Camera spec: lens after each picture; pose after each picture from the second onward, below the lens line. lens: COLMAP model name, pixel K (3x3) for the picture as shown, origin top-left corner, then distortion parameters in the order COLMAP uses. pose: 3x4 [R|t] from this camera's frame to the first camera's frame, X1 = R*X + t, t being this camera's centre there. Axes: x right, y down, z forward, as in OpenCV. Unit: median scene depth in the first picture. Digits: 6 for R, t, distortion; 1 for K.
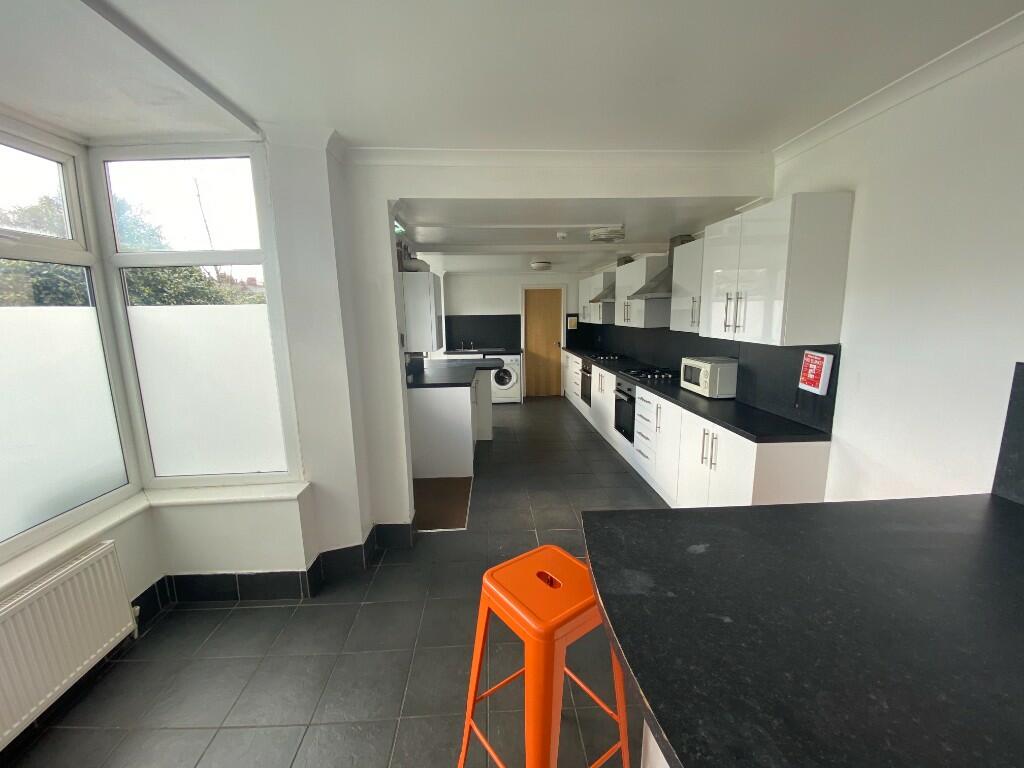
lens RADIAL K [[400.1, 0, 512.0], [0, 400.1, 384.0], [0, 0, 1]] dist [-0.022265, -0.000205]
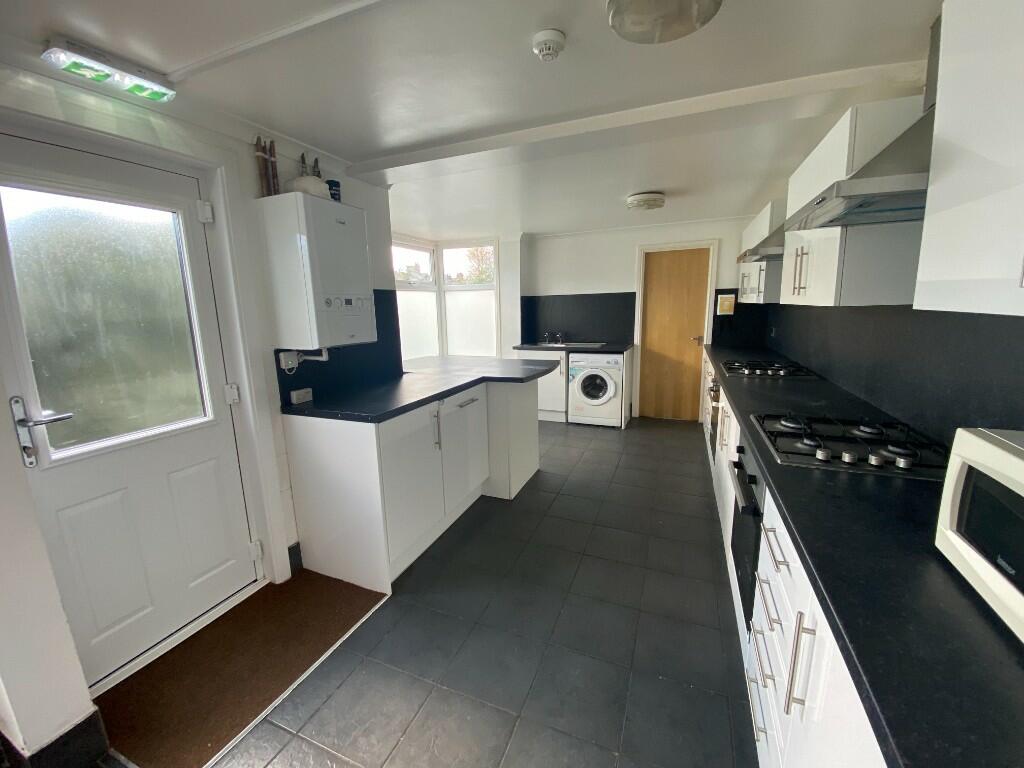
lens RADIAL K [[410.2, 0, 512.0], [0, 410.2, 384.0], [0, 0, 1]] dist [0.010833, -0.021408]
pose [[0.903125, 0.075939, -0.422609, 0.142343], [-0.065924, 0.997090, 0.038286, -0.039762], [0.424287, -0.006717, 0.905503, 0.332930]]
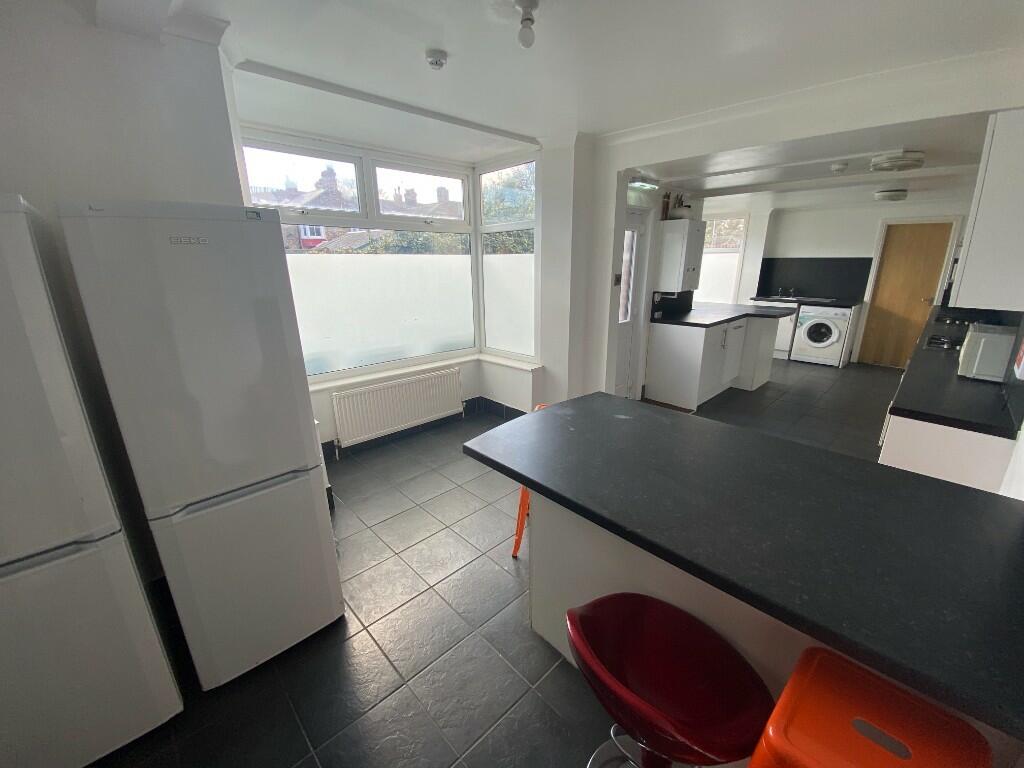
lens RADIAL K [[410.2, 0, 512.0], [0, 410.2, 384.0], [0, 0, 1]] dist [0.010833, -0.021408]
pose [[0.644186, 0.231859, -0.728880, 0.218894], [-0.128846, 0.972224, 0.195393, 0.002114], [0.753938, -0.031956, 0.656168, -0.067681]]
